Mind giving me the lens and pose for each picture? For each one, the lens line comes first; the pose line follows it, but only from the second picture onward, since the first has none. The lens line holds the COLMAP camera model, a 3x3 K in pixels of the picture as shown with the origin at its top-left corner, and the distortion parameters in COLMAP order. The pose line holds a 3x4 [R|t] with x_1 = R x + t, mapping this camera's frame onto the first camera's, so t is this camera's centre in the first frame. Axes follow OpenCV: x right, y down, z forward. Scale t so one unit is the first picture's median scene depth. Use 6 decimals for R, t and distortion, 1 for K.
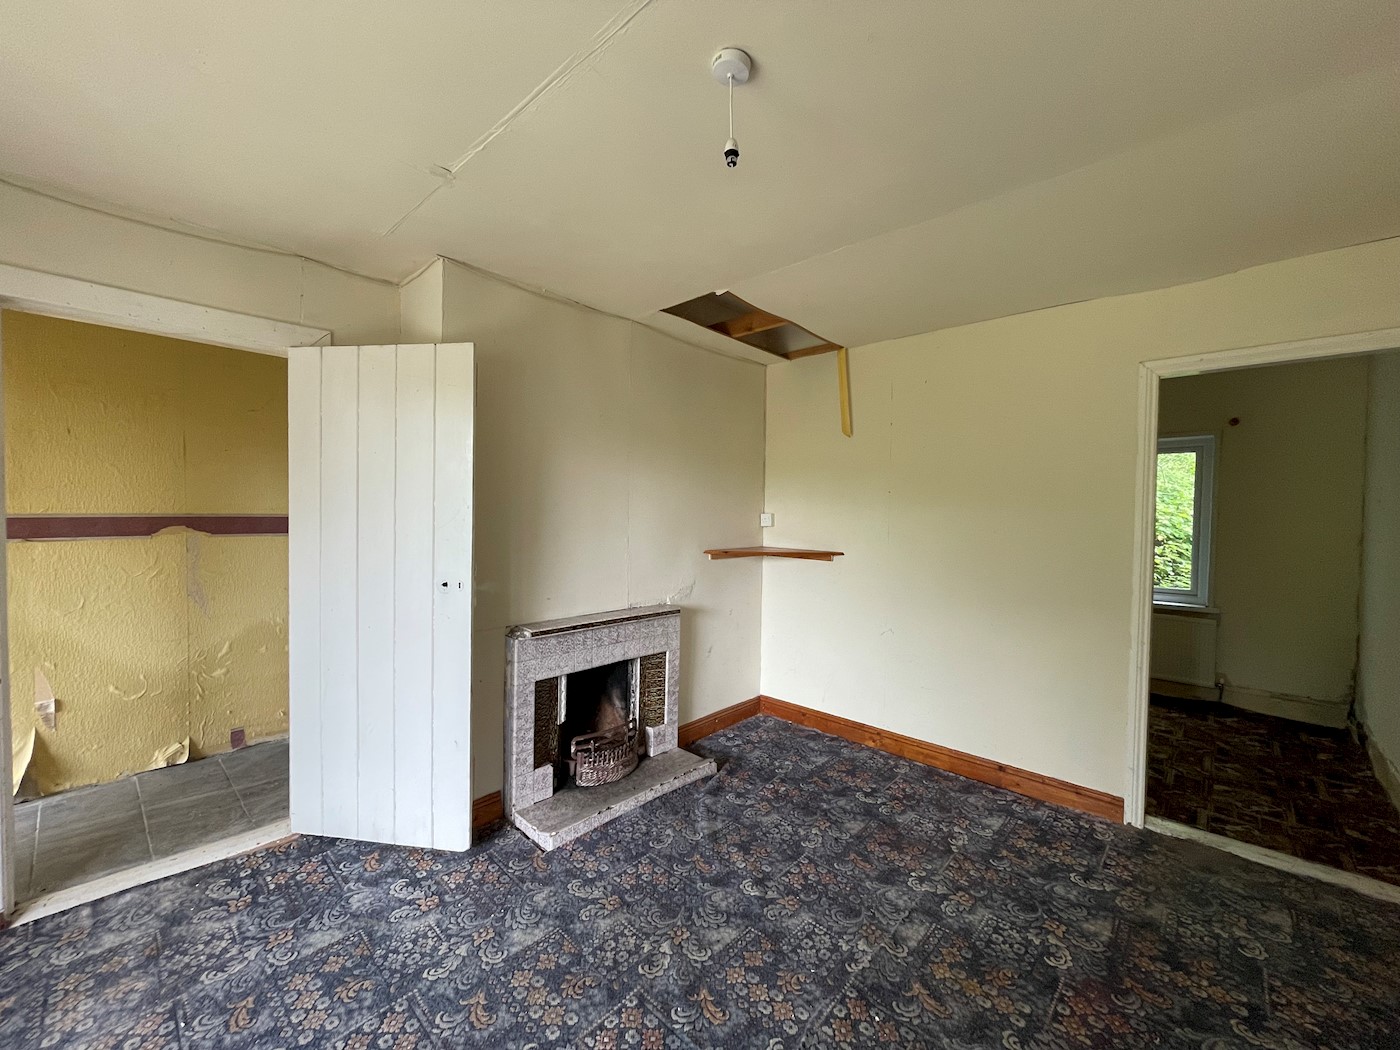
lens RADIAL K [[560.7, 0, 697.8], [0, 560.7, 518.8], [0, 0, 1]] dist [-0.003172, 0.000695]
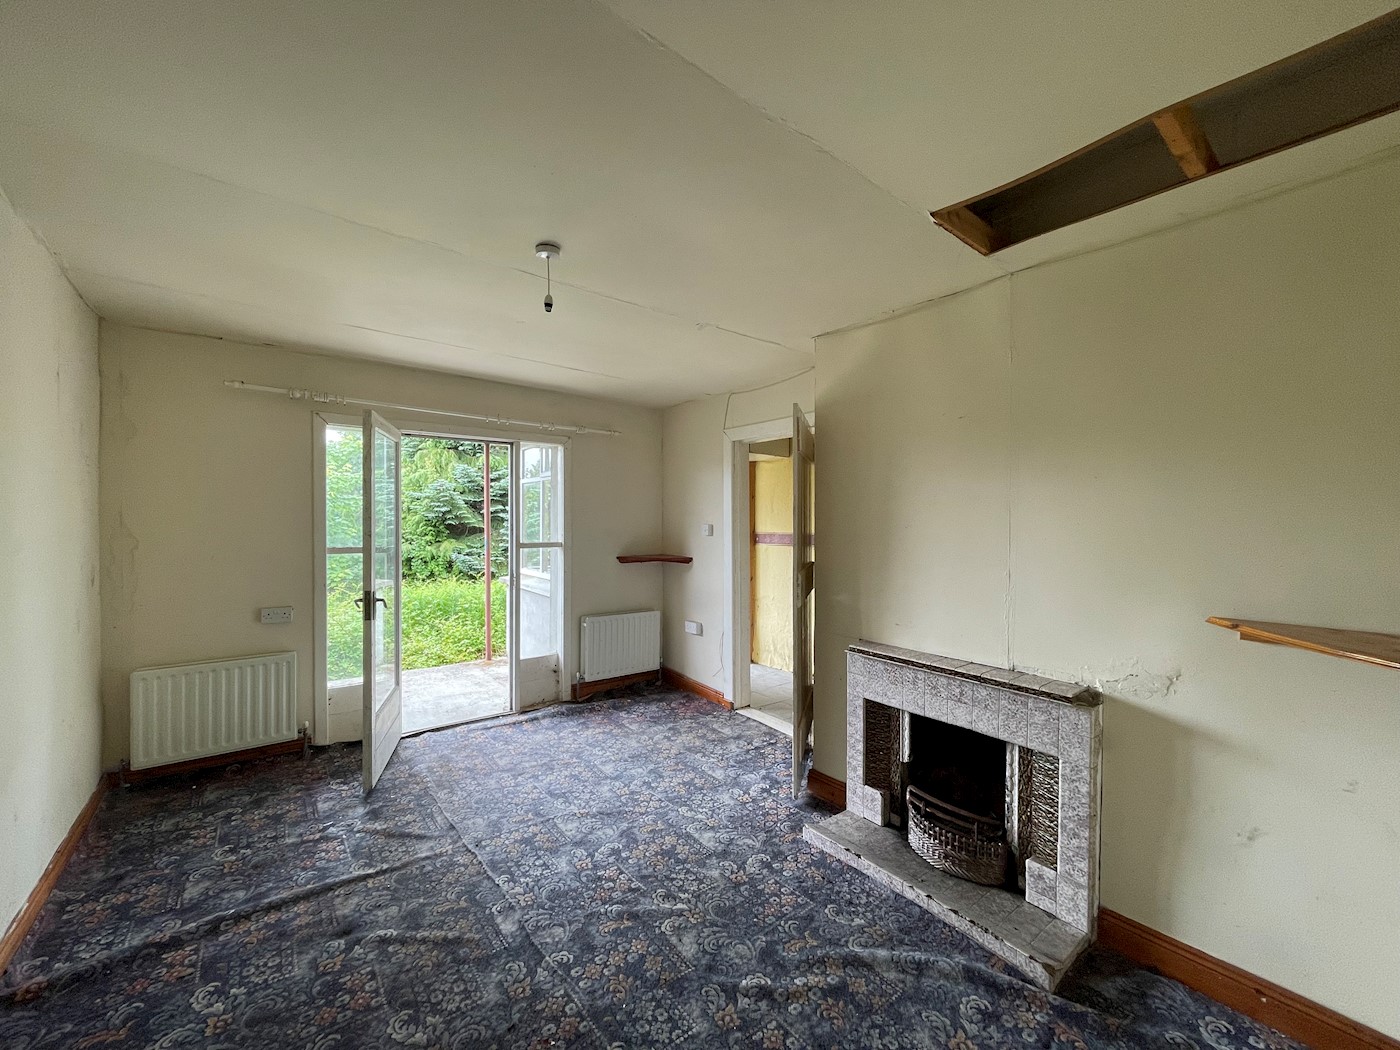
lens RADIAL K [[560.7, 0, 699.2], [0, 560.7, 522.5], [0, 0, 1]] dist [-0.003172, 0.000695]
pose [[-0.156096, -0.012913, -0.987658, 0.868797], [-0.020431, 0.999743, -0.009842, -0.019806], [0.987531, 0.018643, -0.156320, 0.949780]]
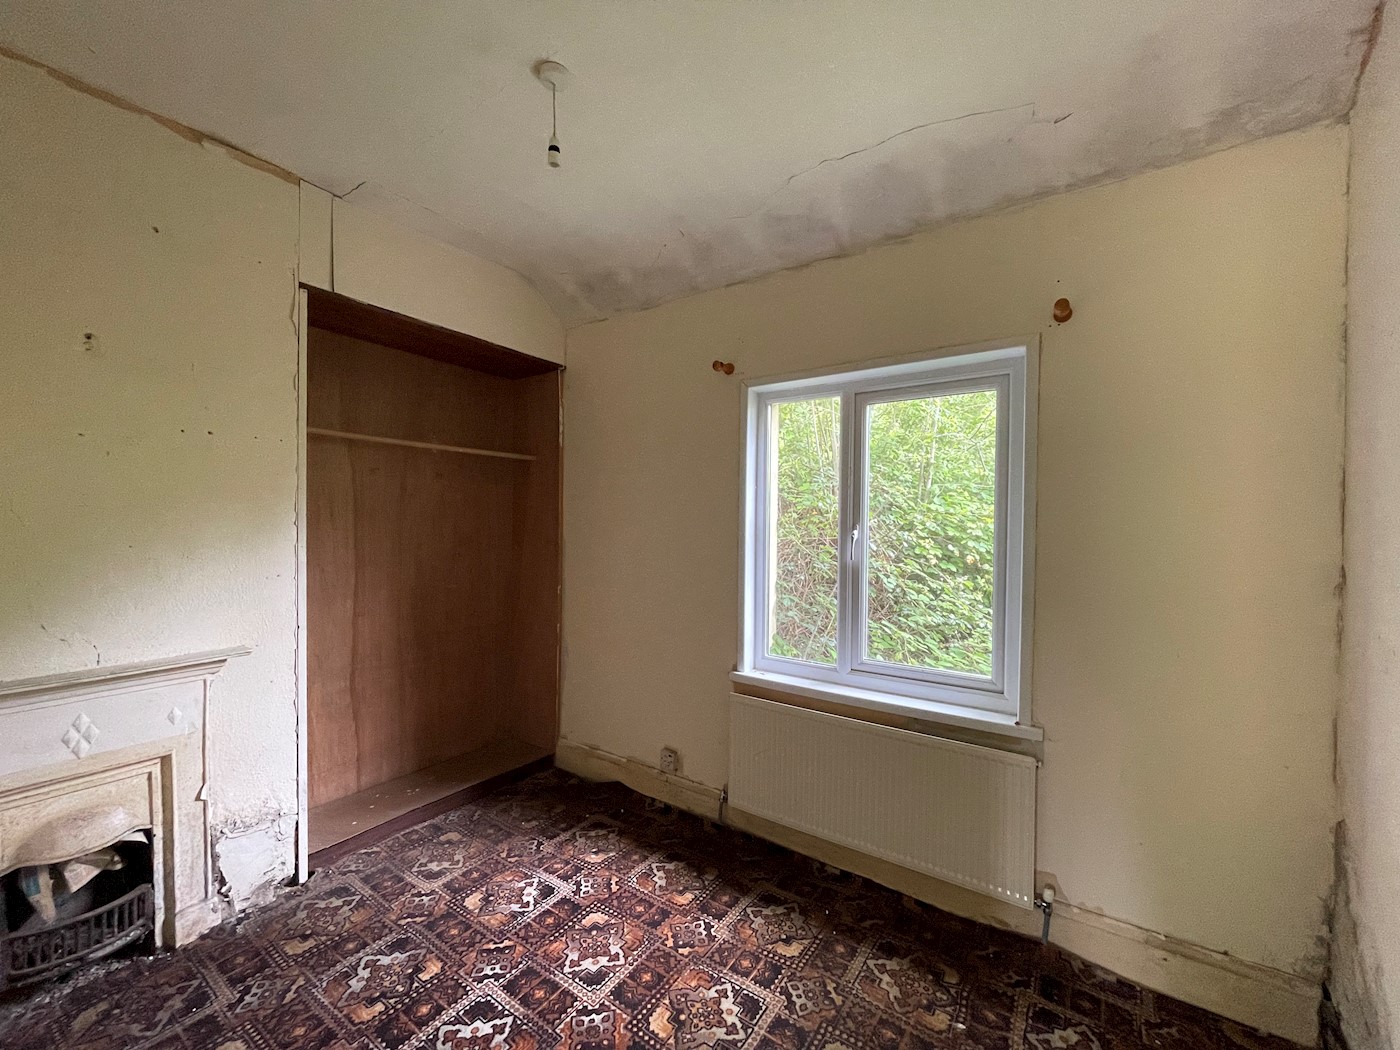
lens RADIAL K [[560.7, 0, 704.2], [0, 560.7, 524.1], [0, 0, 1]] dist [-0.003172, 0.000695]
pose [[0.991252, -0.017675, 0.130797, 0.611174], [0.018046, 0.999836, -0.001655, -0.008574], [-0.130746, 0.004000, 0.991408, 0.592301]]
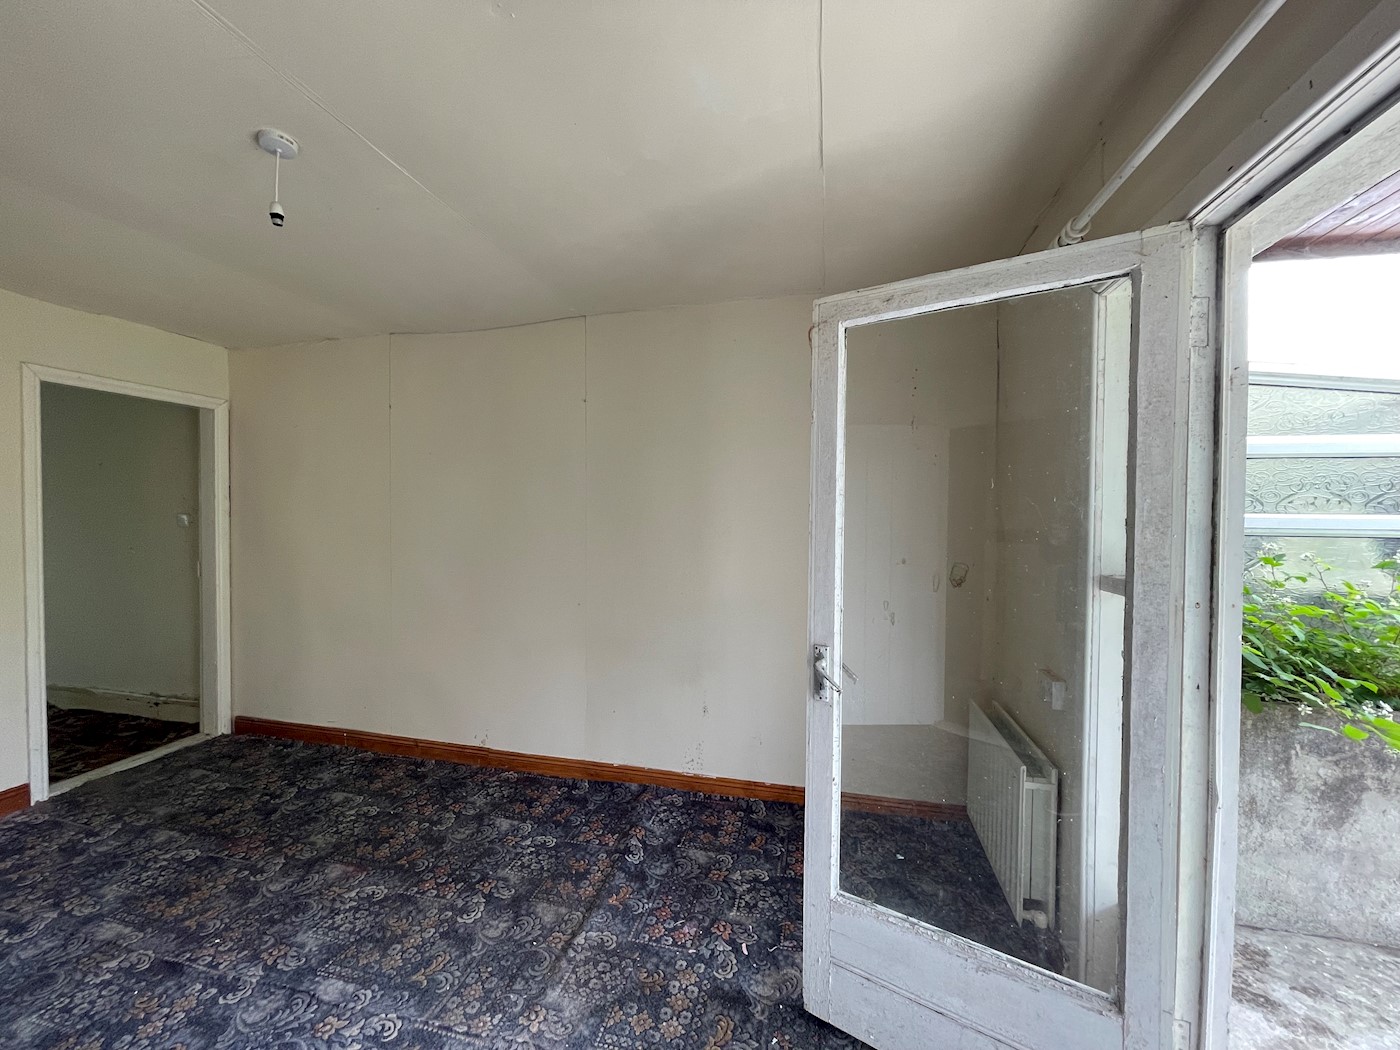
lens RADIAL K [[560.7, 0, 693.7], [0, 560.7, 526.2], [0, 0, 1]] dist [-0.003172, 0.000695]
pose [[-0.488434, -0.033854, 0.871944, -0.798113], [-0.007201, 0.999369, 0.034768, -0.020677], [-0.872571, 0.010703, -0.488370, 0.469441]]
